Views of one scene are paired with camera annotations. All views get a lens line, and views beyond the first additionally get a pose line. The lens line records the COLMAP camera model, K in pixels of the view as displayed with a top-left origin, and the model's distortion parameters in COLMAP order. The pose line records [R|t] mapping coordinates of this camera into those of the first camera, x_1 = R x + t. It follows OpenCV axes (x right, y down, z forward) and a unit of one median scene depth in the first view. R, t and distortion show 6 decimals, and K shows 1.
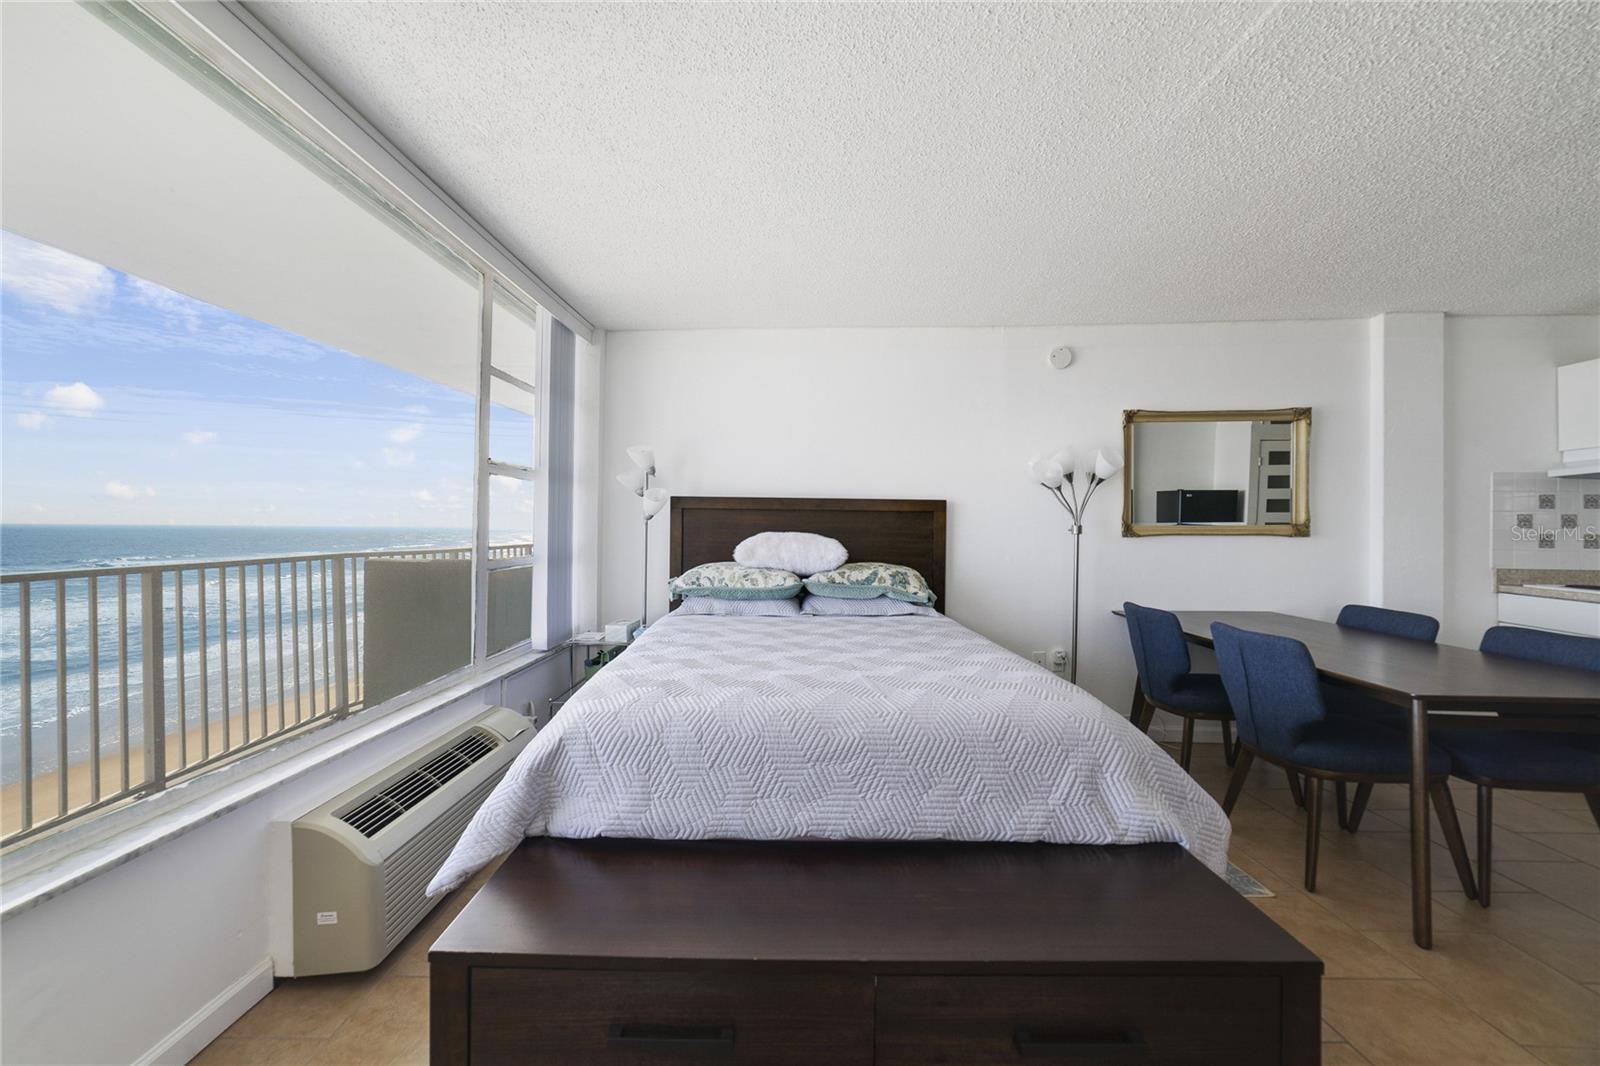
lens RADIAL K [[611.3, 0, 788.1], [0, 611.3, 524.0], [0, 0, 1]] dist [-0.016175, 0.007176]
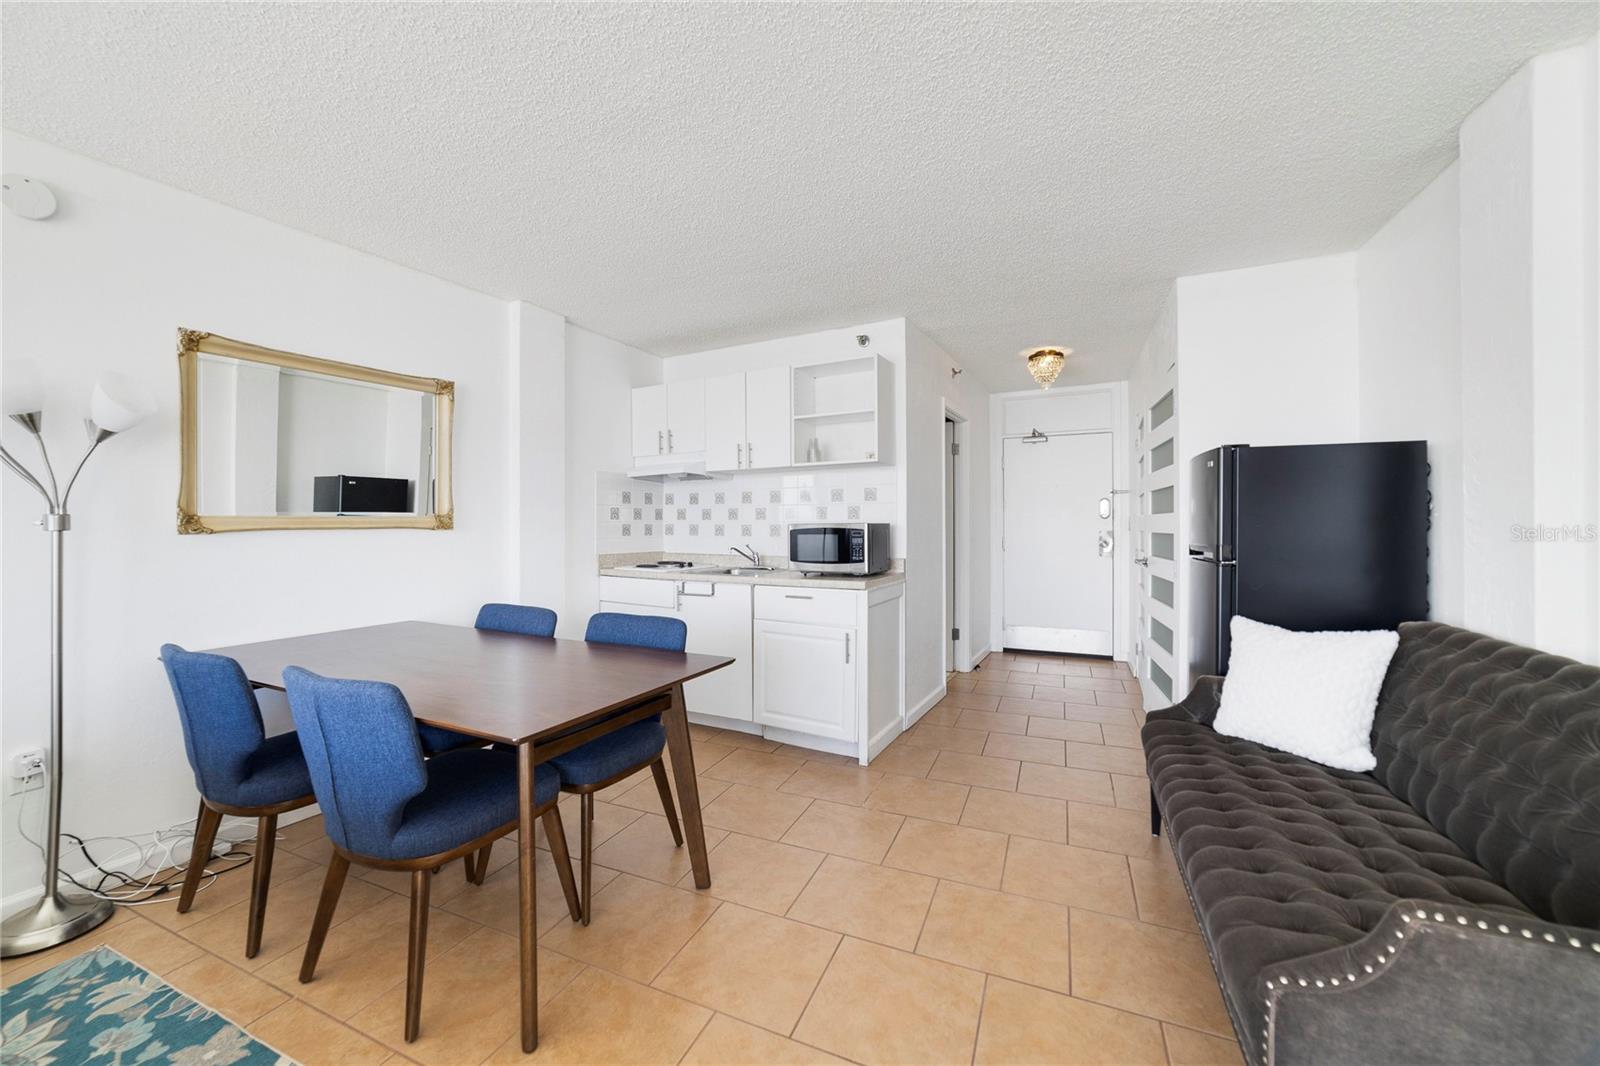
lens RADIAL K [[611.3, 0, 788.1], [0, 611.3, 524.0], [0, 0, 1]] dist [-0.016175, 0.007176]
pose [[0.401615, -0.007014, 0.915782, 0.279887], [0.000075, 0.999971, 0.007626, 0.007381], [-0.915809, -0.002994, 0.401604, 0.227924]]
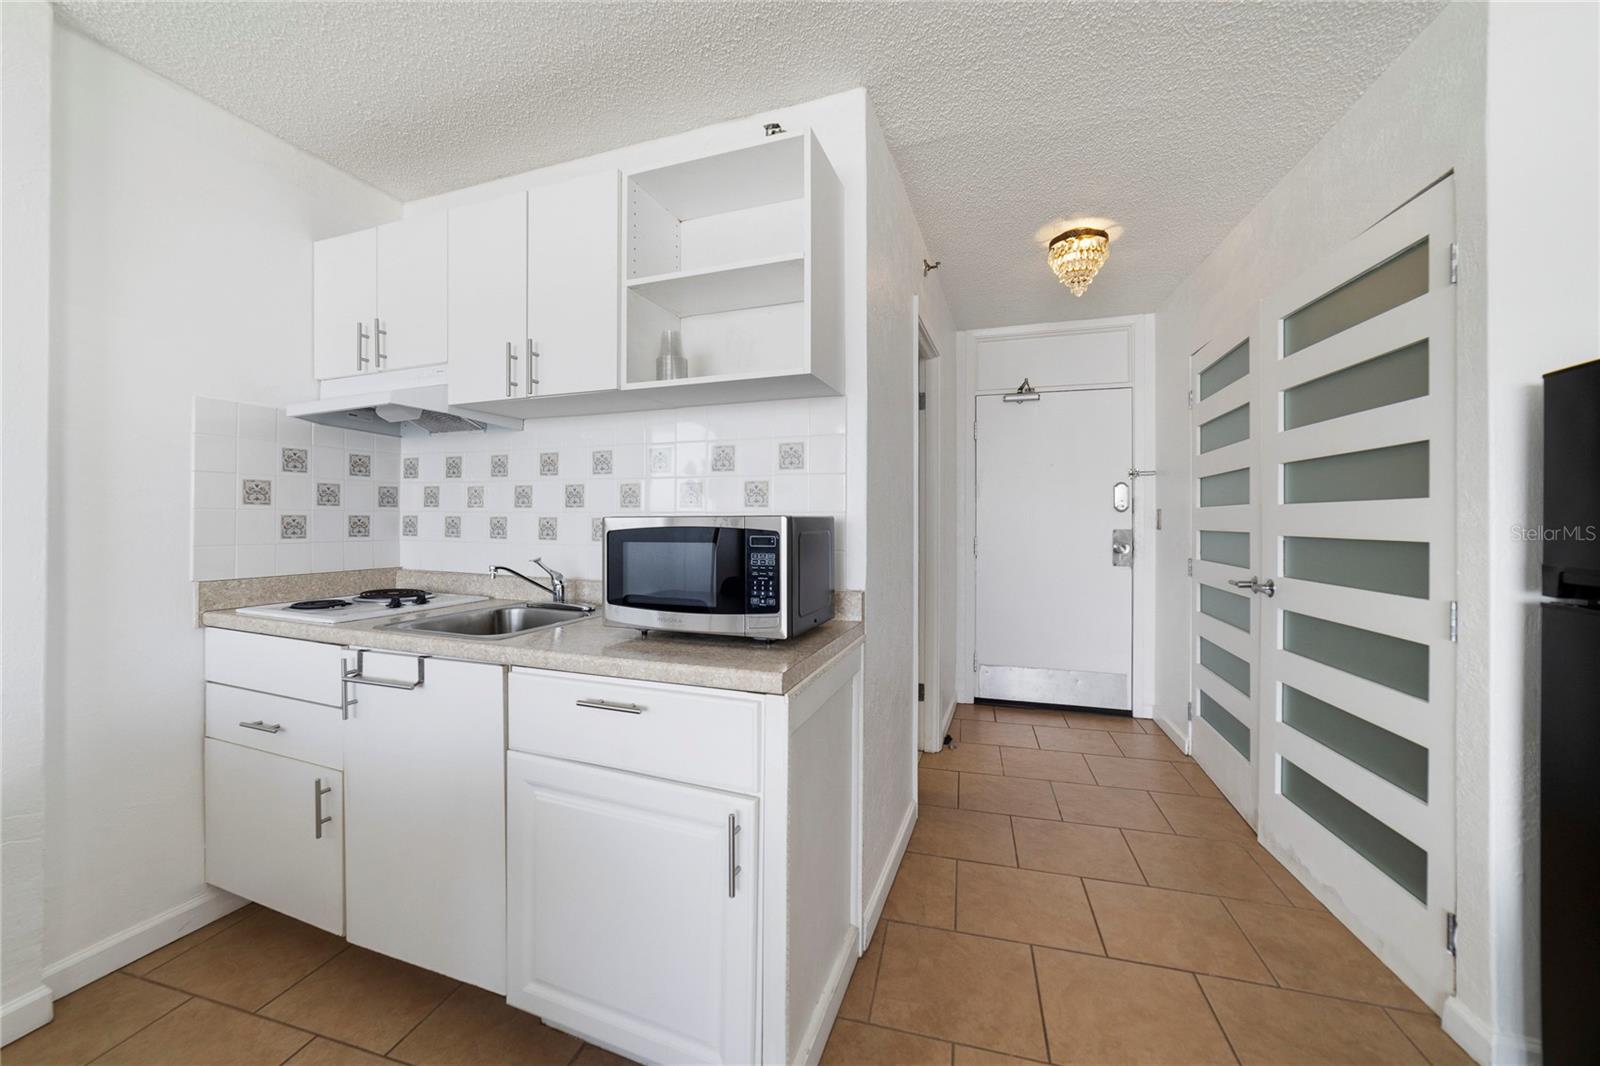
lens RADIAL K [[611.3, 0, 788.1], [0, 611.3, 524.0], [0, 0, 1]] dist [-0.016175, 0.007176]
pose [[0.263612, -0.016219, 0.964492, 0.863587], [-0.007286, 0.999797, 0.018804, 0.011418], [-0.964601, -0.011984, 0.263441, 0.405569]]
